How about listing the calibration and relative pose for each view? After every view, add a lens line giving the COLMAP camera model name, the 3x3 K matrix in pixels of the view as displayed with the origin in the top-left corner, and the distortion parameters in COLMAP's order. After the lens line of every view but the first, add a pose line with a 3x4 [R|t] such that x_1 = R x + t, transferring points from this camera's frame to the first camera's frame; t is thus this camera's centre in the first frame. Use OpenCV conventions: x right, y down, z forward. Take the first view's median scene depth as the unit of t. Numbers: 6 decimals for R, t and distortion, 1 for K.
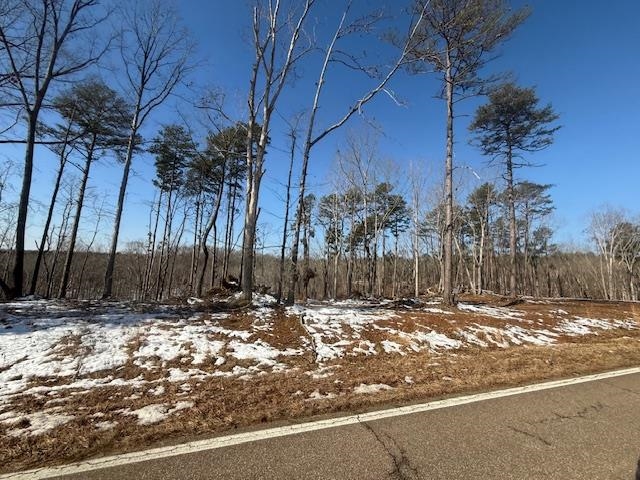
lens RADIAL K [[260.5, 0, 318.1], [0, 260.5, 241.7], [0, 0, 1]] dist [0.002444, -0.000983]
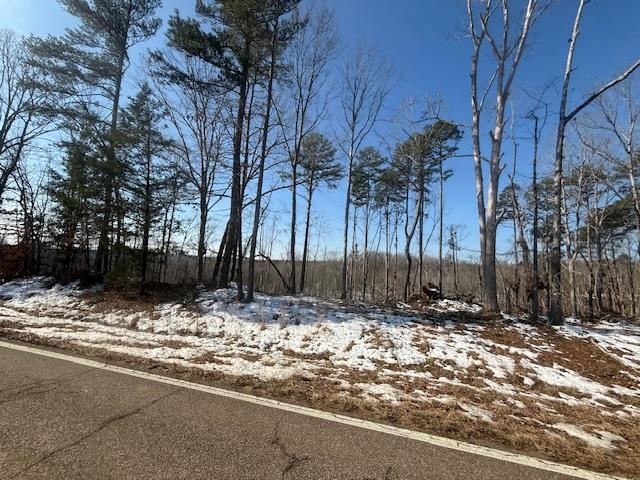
lens RADIAL K [[260.5, 0, 318.3], [0, 260.5, 241.2], [0, 0, 1]] dist [0.002444, -0.000983]
pose [[0.790364, -0.066452, -0.609023, -0.158968], [0.051353, 0.997787, -0.042227, -0.011904], [0.610482, 0.002100, 0.792027, -0.072070]]
